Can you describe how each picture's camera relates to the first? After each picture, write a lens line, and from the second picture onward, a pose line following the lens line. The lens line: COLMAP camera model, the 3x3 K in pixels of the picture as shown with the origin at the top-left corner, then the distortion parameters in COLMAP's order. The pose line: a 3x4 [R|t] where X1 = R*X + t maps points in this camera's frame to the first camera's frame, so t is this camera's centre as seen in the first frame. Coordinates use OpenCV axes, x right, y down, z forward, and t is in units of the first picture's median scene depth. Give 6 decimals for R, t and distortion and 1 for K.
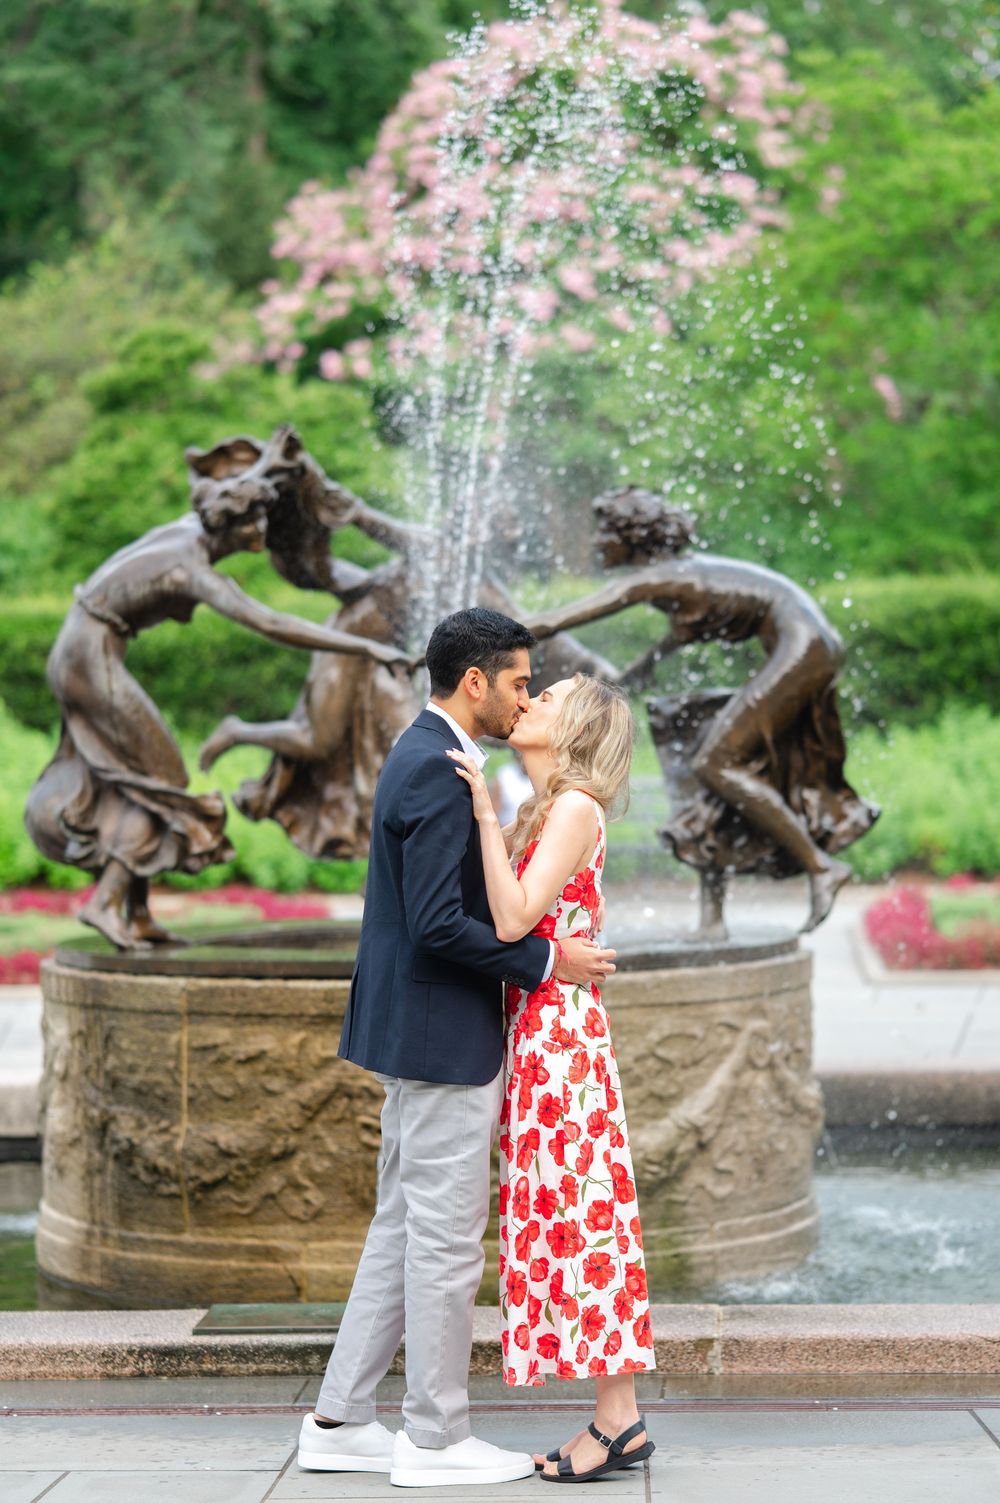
lens RADIAL K [[4066.8, 0, 565.3], [0, 4066.8, 687.5], [0, 0, 1]] dist [0.017699, -0.472403]
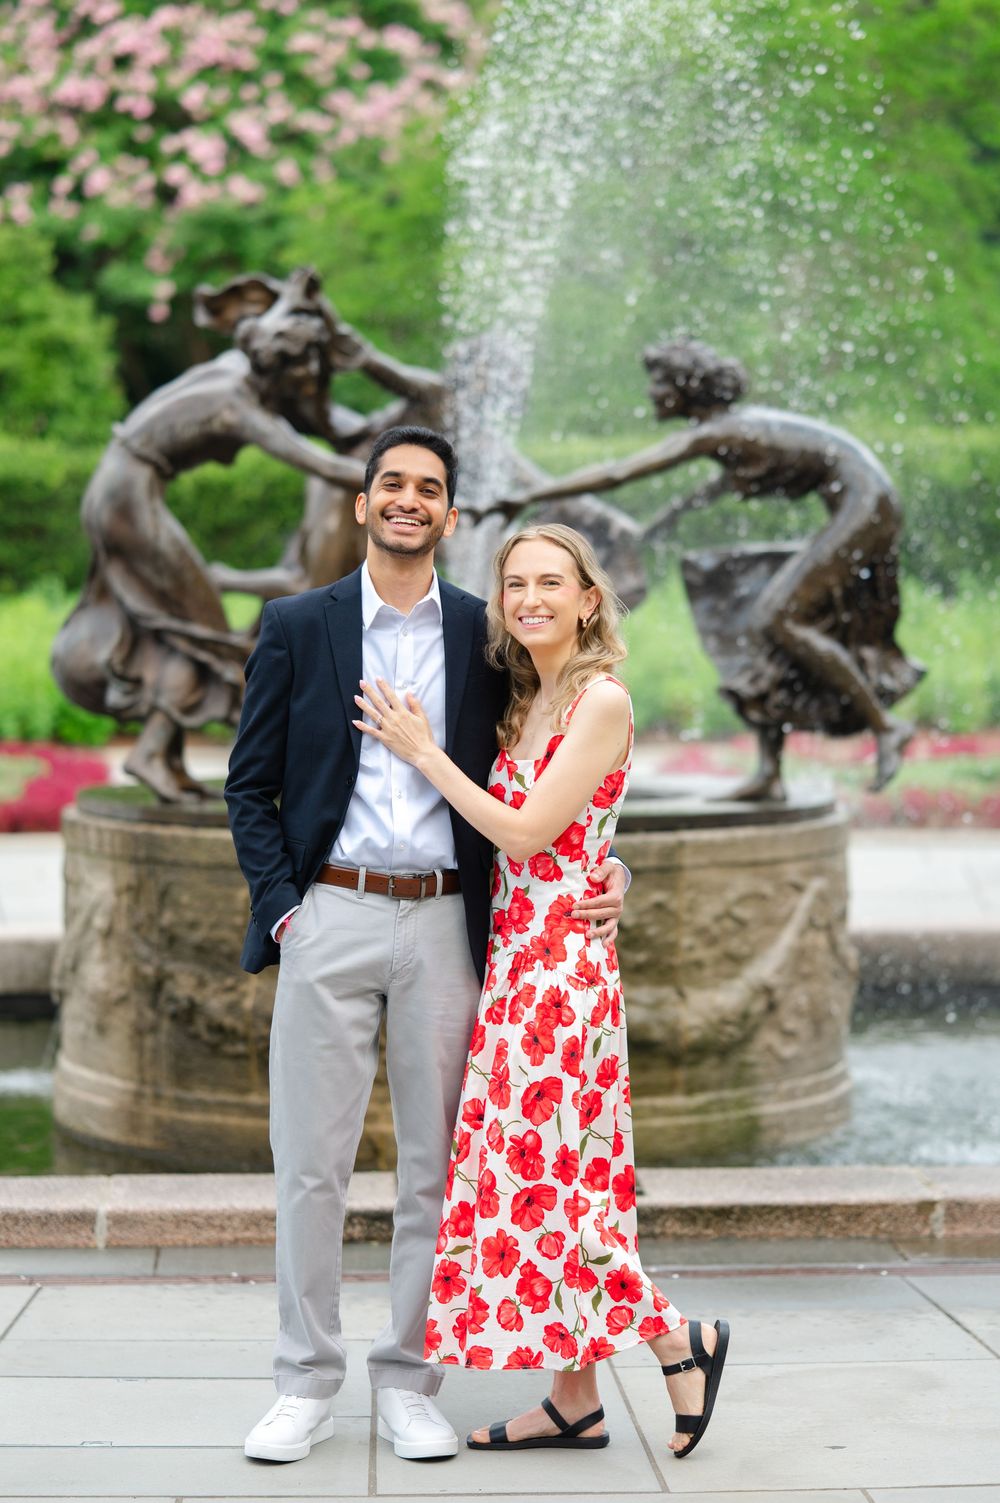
lens RADIAL K [[4066.8, 0, 565.3], [0, 4066.8, 687.5], [0, 0, 1]] dist [0.017699, -0.472403]
pose [[0.990994, 0.014212, 0.133153, -0.146481], [-0.018708, 0.999294, 0.032572, 0.003839], [-0.132596, -0.034770, 0.990560, 0.029362]]
